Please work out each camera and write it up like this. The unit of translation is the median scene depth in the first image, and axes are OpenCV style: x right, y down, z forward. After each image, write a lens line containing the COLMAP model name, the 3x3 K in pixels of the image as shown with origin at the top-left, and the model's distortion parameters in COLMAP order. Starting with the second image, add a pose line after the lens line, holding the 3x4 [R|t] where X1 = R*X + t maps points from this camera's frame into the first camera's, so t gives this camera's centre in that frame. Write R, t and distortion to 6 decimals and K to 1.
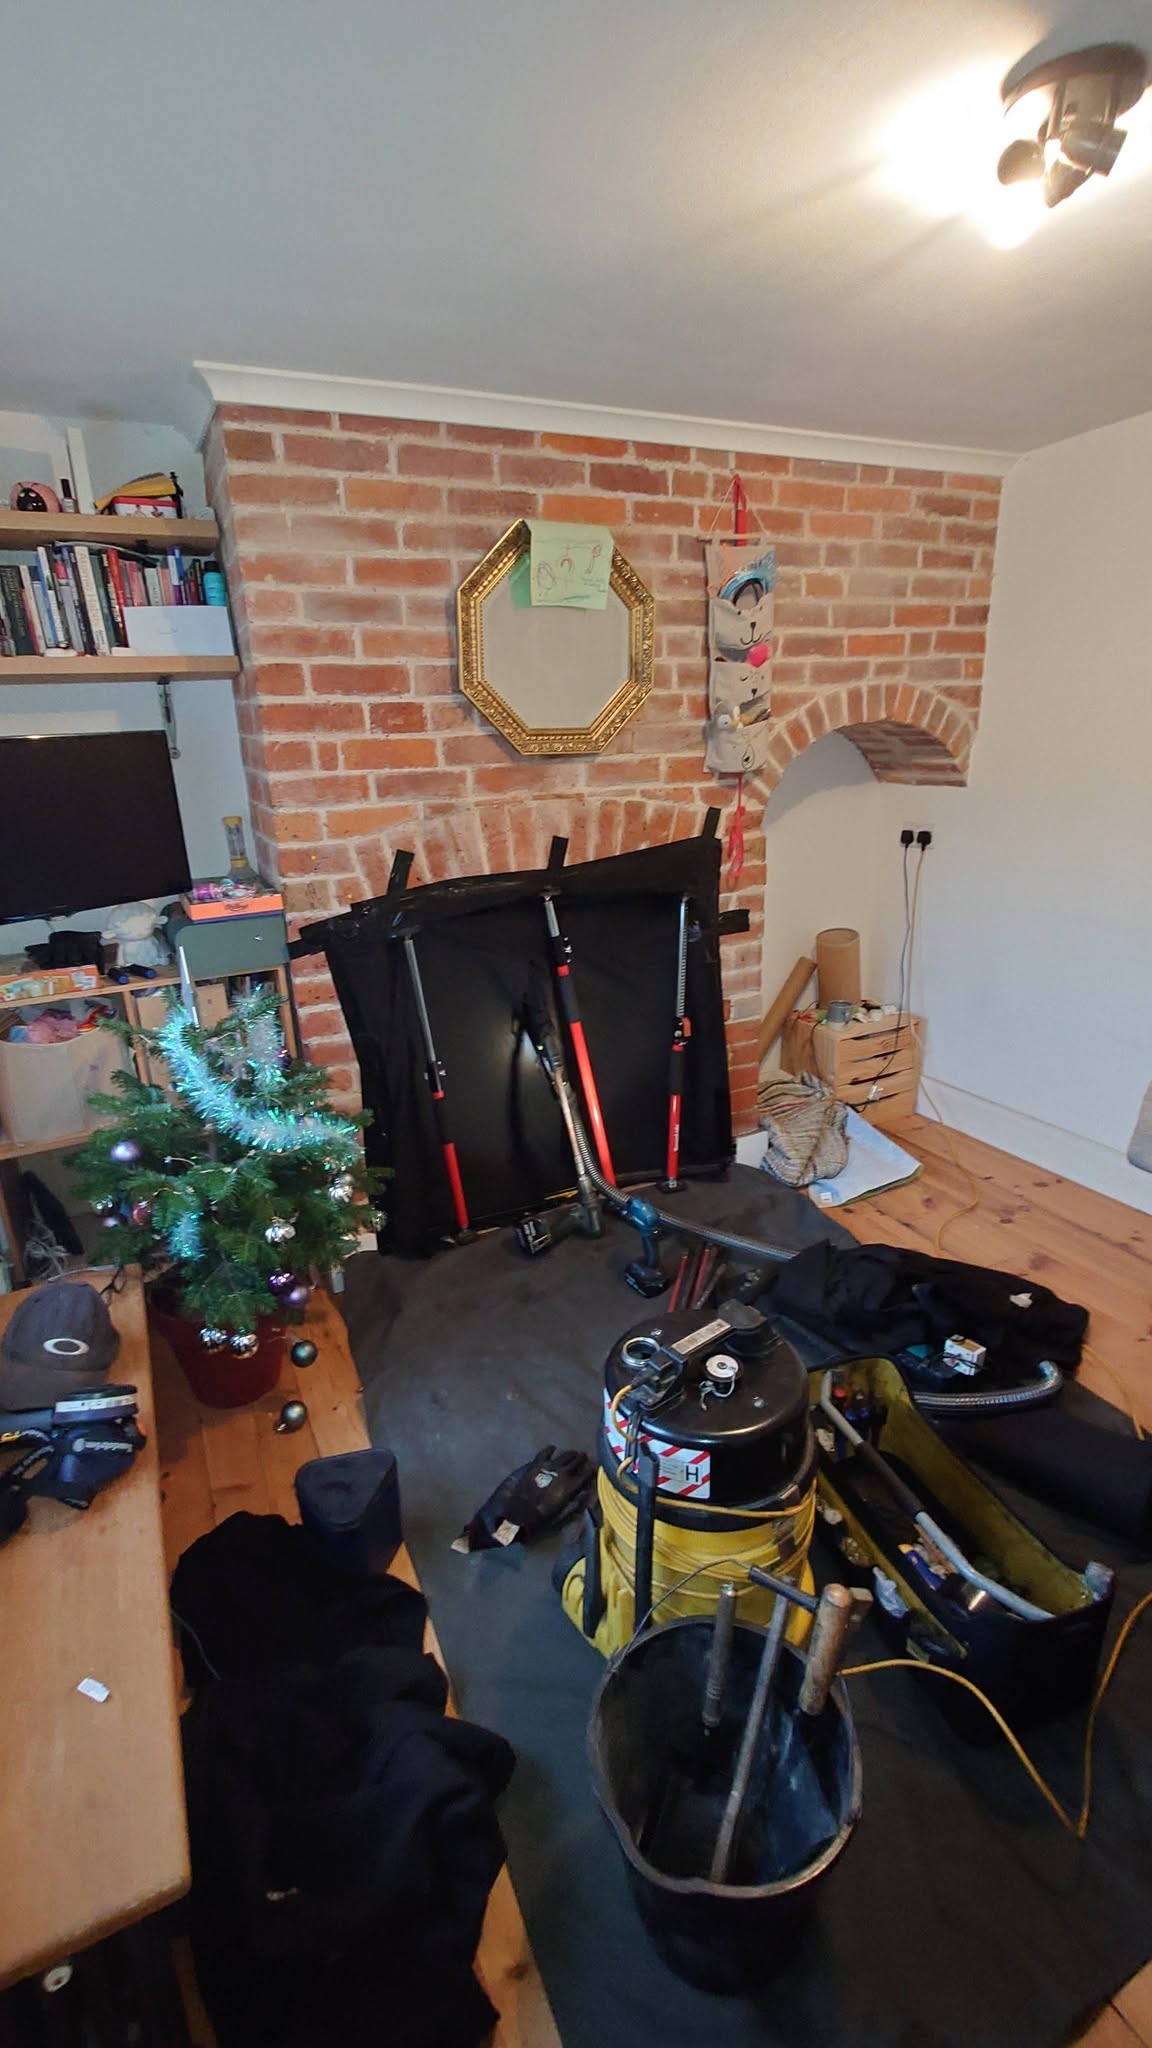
lens RADIAL K [[924.0, 0, 579.9], [0, 924.0, 1030.1], [0, 0, 1]] dist [-0.000369, 0.001209]
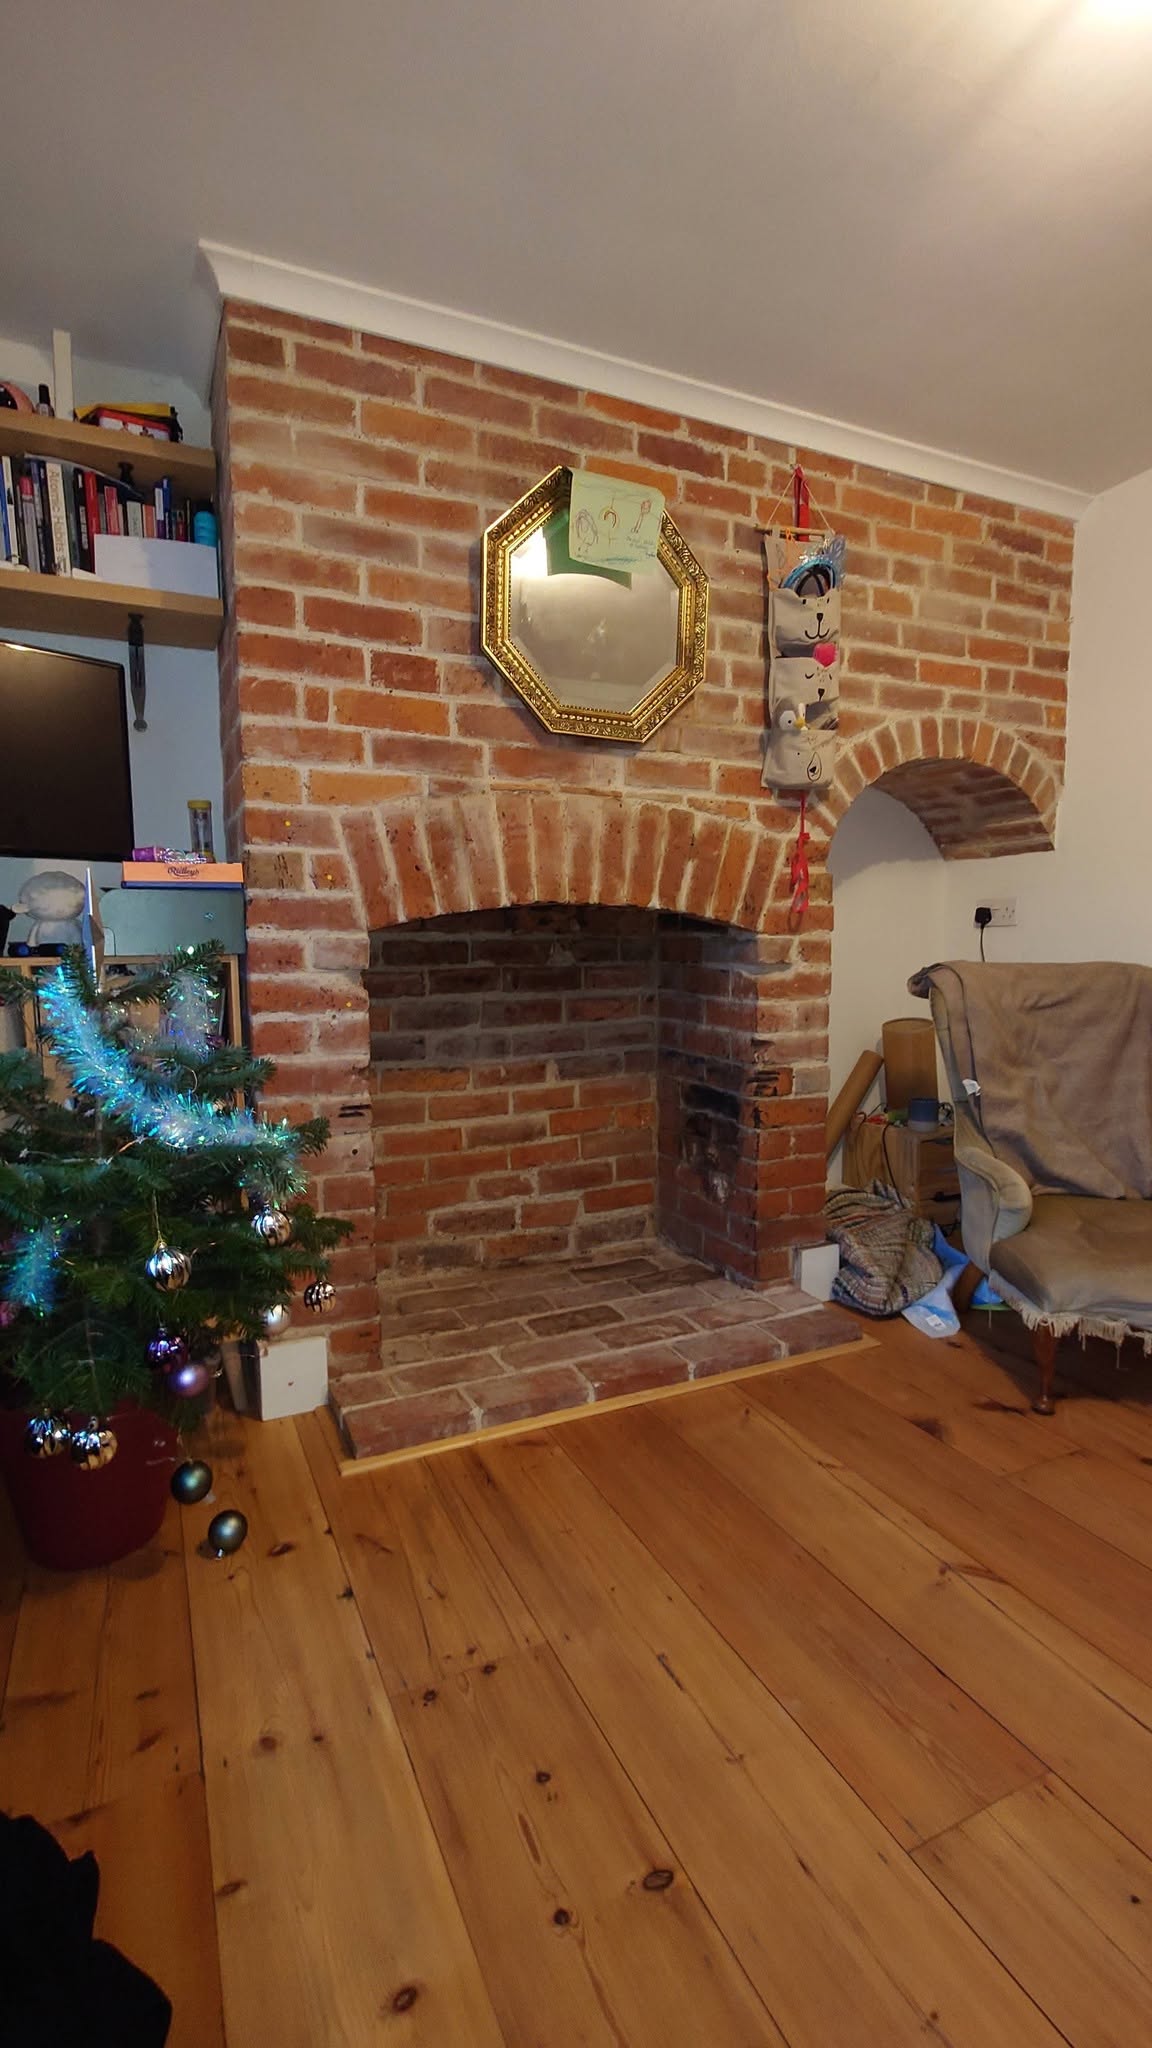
lens RADIAL K [[924.0, 0, 576.6], [0, 924.0, 1030.5], [0, 0, 1]] dist [-0.000369, 0.001209]
pose [[0.999434, 0.028212, -0.018316, -0.015857], [-0.031612, 0.973865, -0.224917, 0.151521], [0.011492, 0.225368, 0.974206, 0.242013]]
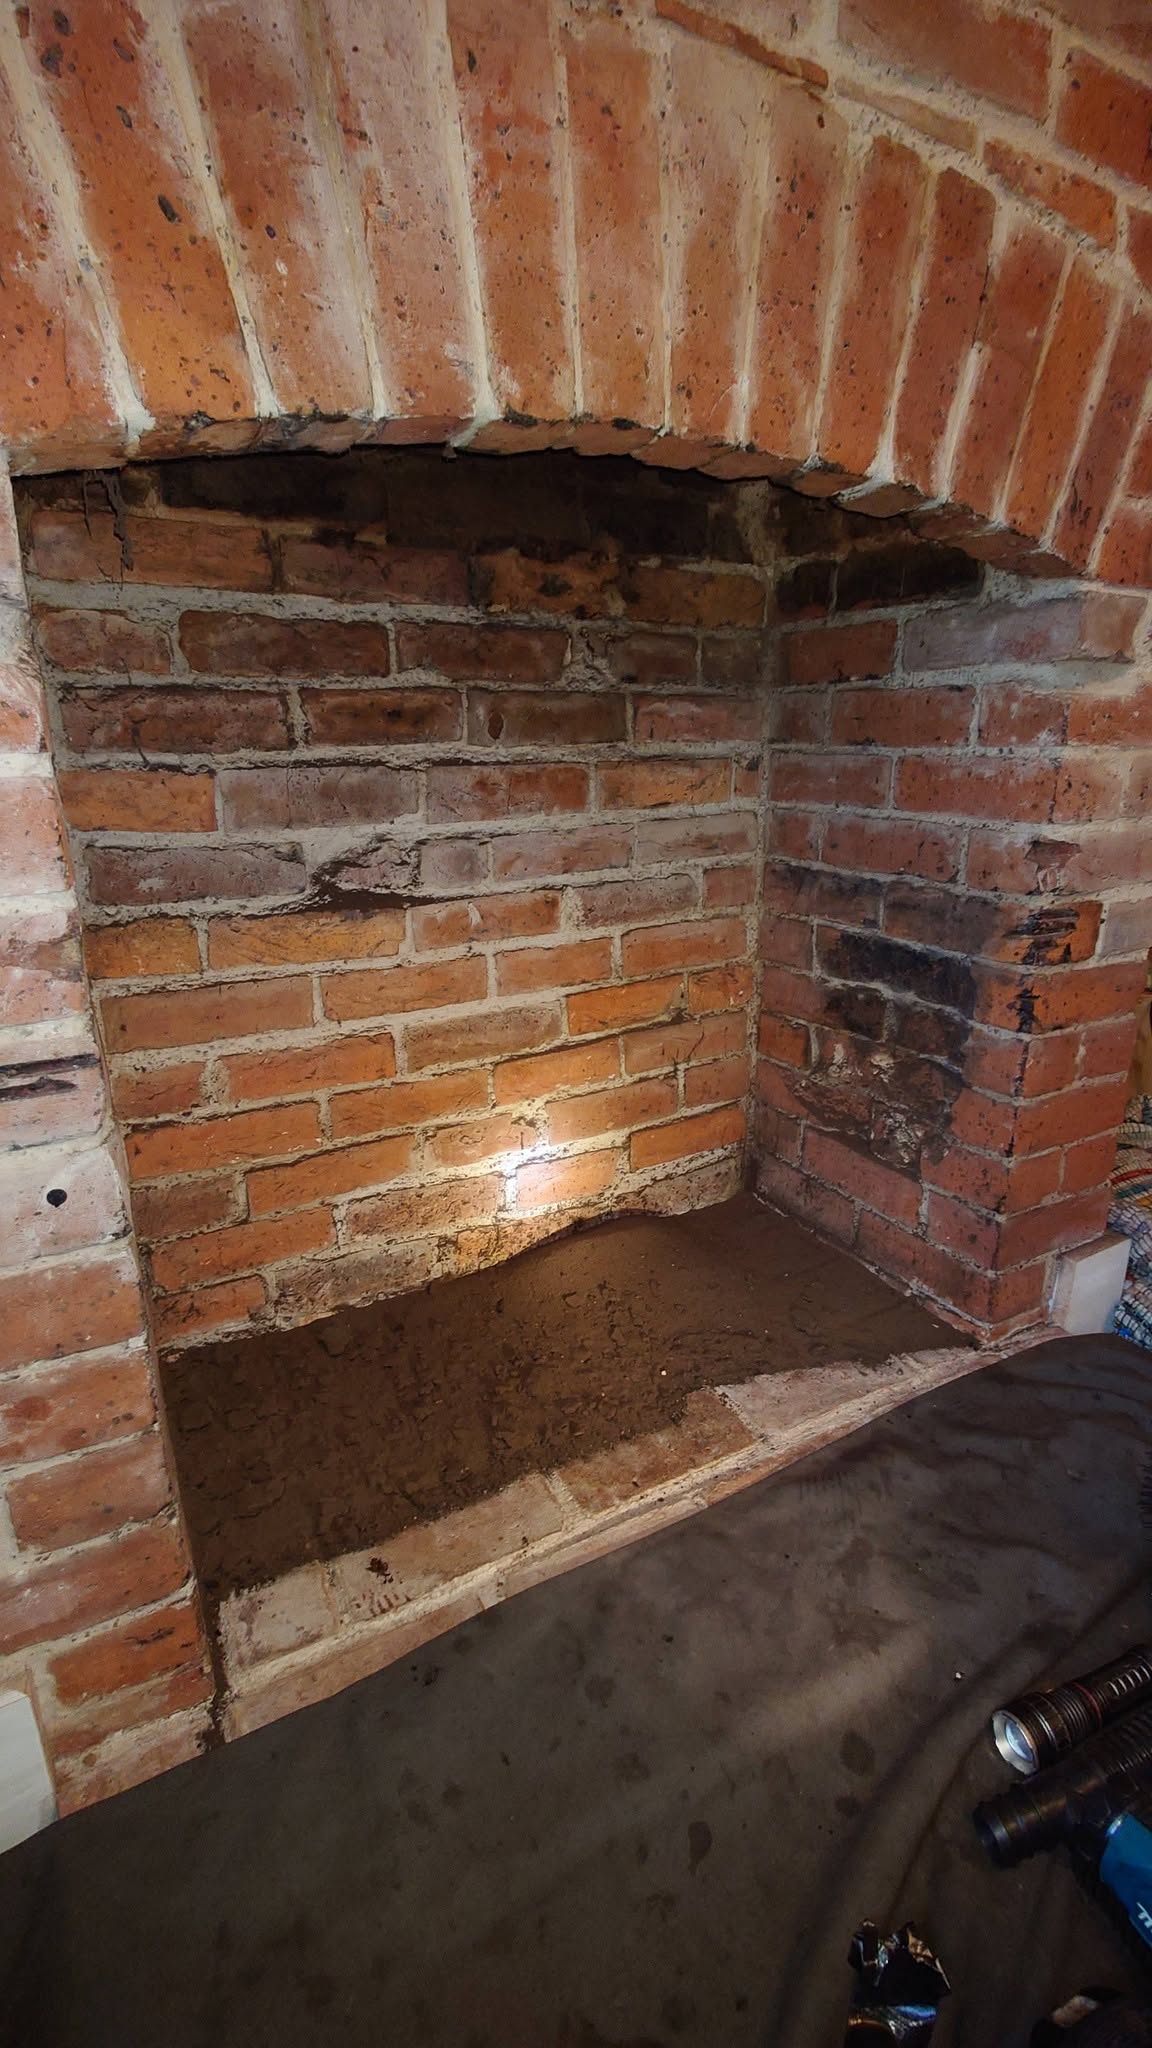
lens RADIAL K [[924.0, 0, 568.5], [0, 924.0, 1032.7], [0, 0, 1]] dist [-0.000369, 0.001209]
pose [[0.999374, 0.010555, 0.033776, -0.082828], [-0.009775, 0.999684, -0.023168, 0.038684], [-0.034010, 0.022823, 0.999161, 0.771077]]
